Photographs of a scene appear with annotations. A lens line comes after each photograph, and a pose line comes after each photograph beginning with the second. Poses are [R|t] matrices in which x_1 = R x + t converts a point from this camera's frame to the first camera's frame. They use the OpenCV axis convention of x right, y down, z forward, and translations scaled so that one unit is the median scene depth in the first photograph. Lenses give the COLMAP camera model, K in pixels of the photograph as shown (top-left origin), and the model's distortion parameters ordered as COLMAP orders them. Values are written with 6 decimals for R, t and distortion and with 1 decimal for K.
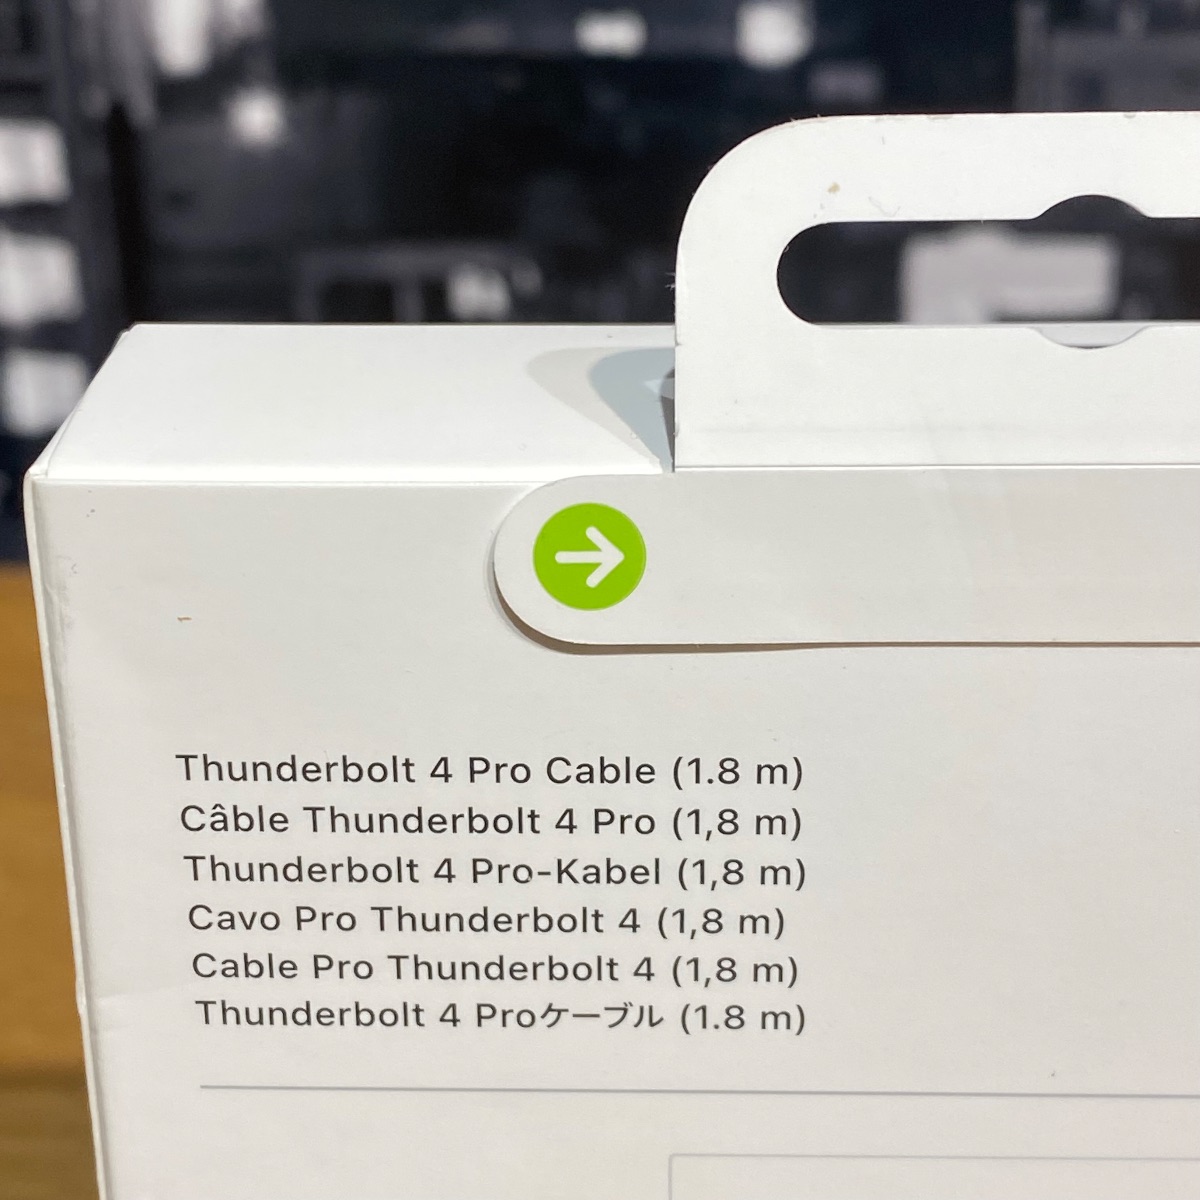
lens RADIAL K [[2469.1, 0, 598.1], [0, 2469.1, 603.3], [0, 0, 1]] dist [0.137698, 0.000000]
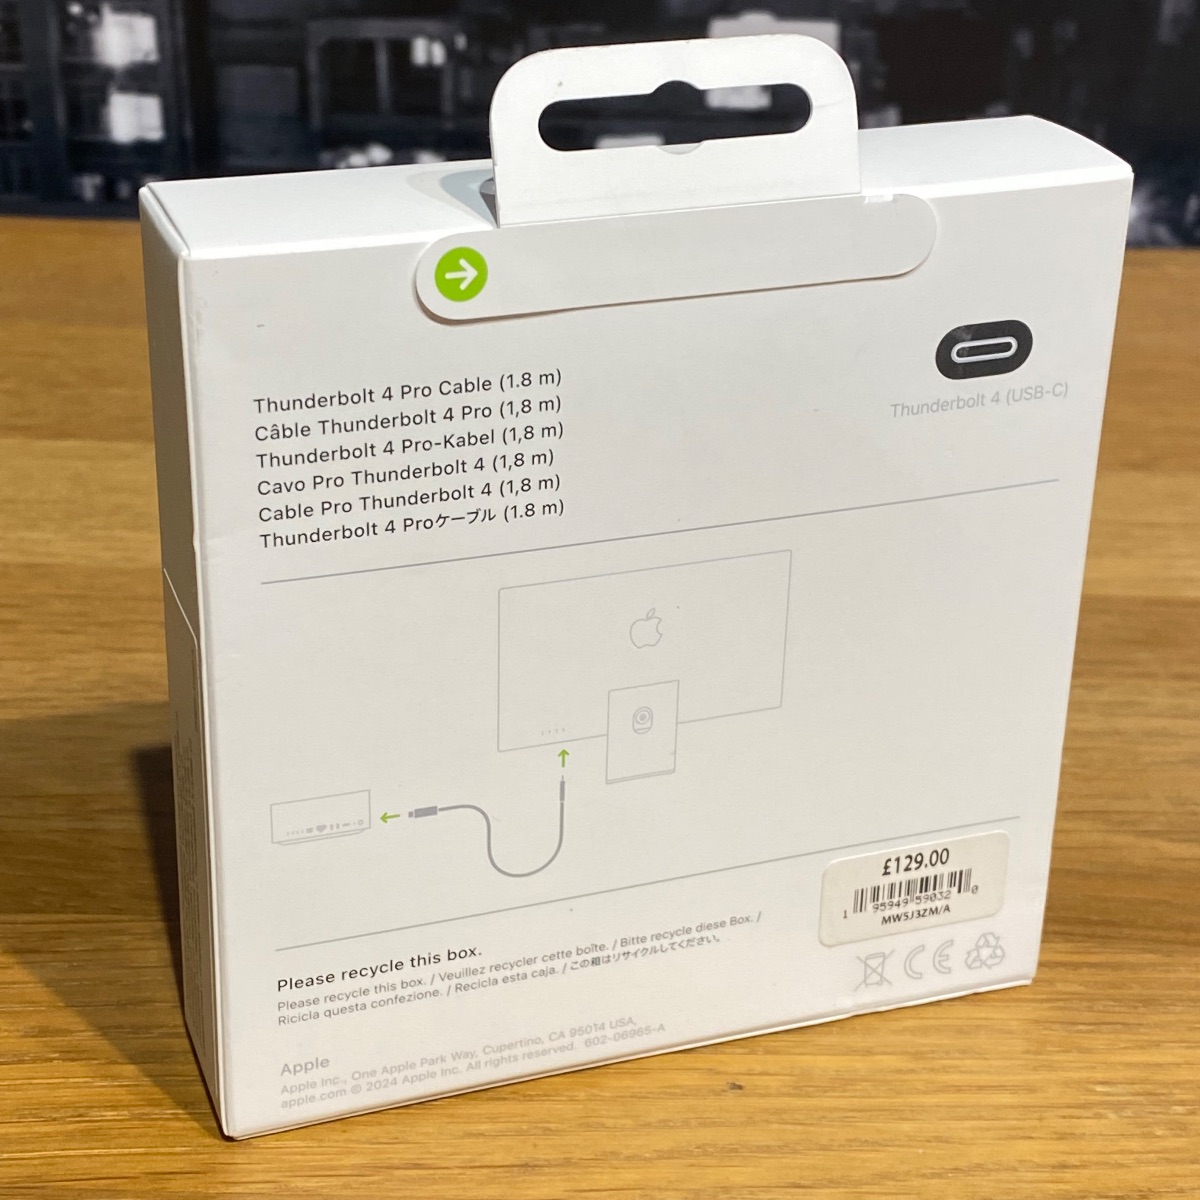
lens RADIAL K [[2458.1, 0, 594.2], [0, 2458.1, 595.0], [0, 0, 1]] dist [0.147880, 0.000000]
pose [[0.934201, -0.128833, 0.332671, -0.574893], [0.116591, 0.991566, 0.056592, 0.132552], [-0.337156, -0.014082, 0.941343, -0.893234]]
